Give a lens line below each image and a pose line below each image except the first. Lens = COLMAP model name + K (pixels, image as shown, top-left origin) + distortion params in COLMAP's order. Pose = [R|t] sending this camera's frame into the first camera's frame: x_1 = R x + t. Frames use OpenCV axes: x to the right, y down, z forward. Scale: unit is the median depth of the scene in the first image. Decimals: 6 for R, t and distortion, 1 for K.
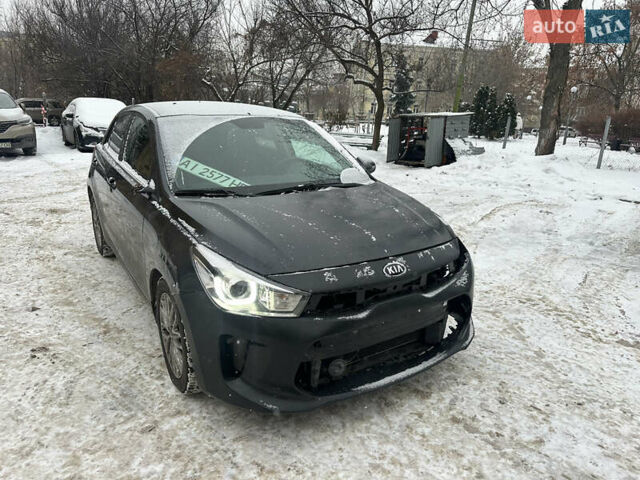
lens RADIAL K [[450.1, 0, 323.7], [0, 450.1, 239.4], [0, 0, 1]] dist [0.037027, -0.043480]
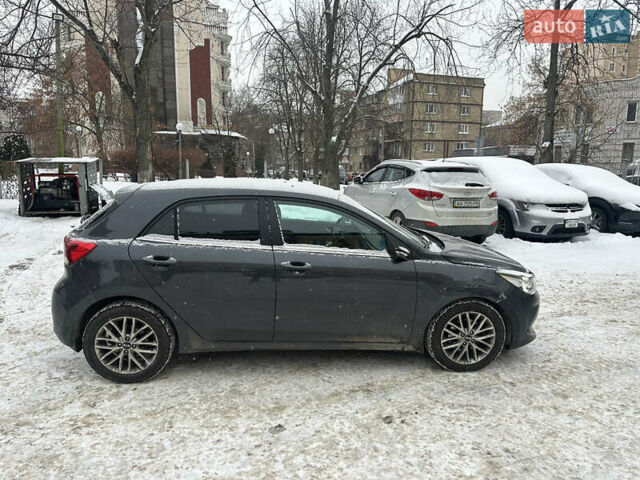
lens RADIAL K [[450.1, 0, 323.7], [0, 450.1, 239.4], [0, 0, 1]] dist [0.037027, -0.043480]
pose [[0.444517, -0.178436, 0.877818, -1.873793], [0.231941, 0.969466, 0.079613, -0.352523], [-0.865221, 0.168213, 0.472331, 0.661622]]
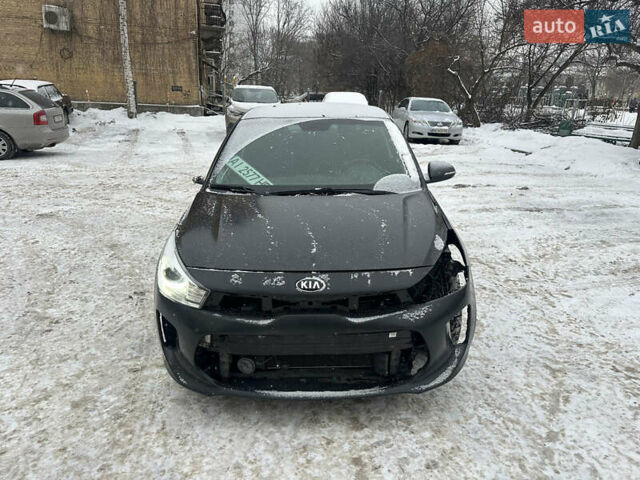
lens RADIAL K [[450.1, 0, 323.7], [0, 450.1, 239.4], [0, 0, 1]] dist [0.037027, -0.043480]
pose [[0.839751, 0.144459, -0.523402, 0.615720], [-0.132556, 0.989335, 0.060384, -0.084491], [0.526543, 0.018672, 0.849943, 0.173719]]
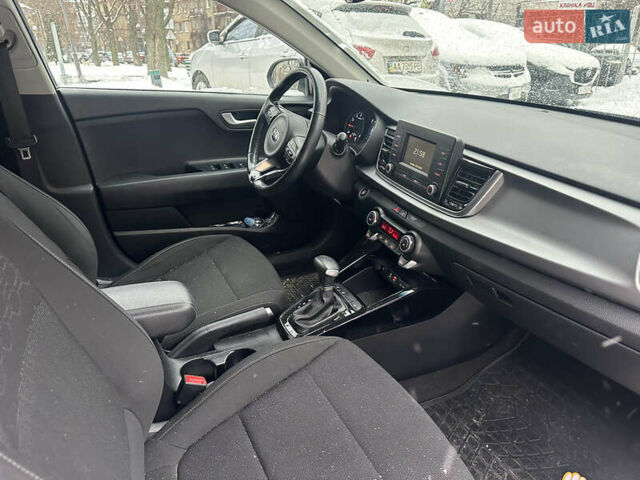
lens RADIAL K [[450.1, 0, 323.7], [0, 450.1, 239.4], [0, 0, 1]] dist [0.037027, -0.043480]
pose [[0.105714, -0.421309, 0.900735, -0.690657], [0.255189, 0.886970, 0.384920, -0.290572], [-0.961095, 0.189166, 0.201278, 1.404704]]
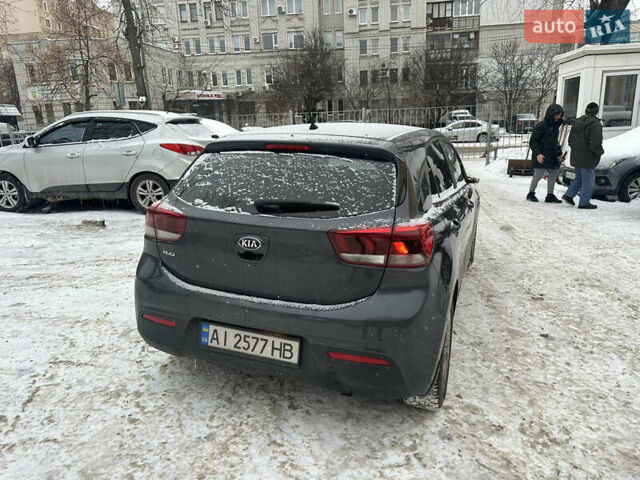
lens RADIAL K [[450.1, 0, 323.7], [0, 450.1, 239.4], [0, 0, 1]] dist [0.037027, -0.043480]
pose [[-0.585636, -0.227648, 0.777951, -1.549151], [0.211331, 0.883678, 0.417675, -0.781201], [-0.782541, 0.409011, -0.469404, 2.529400]]
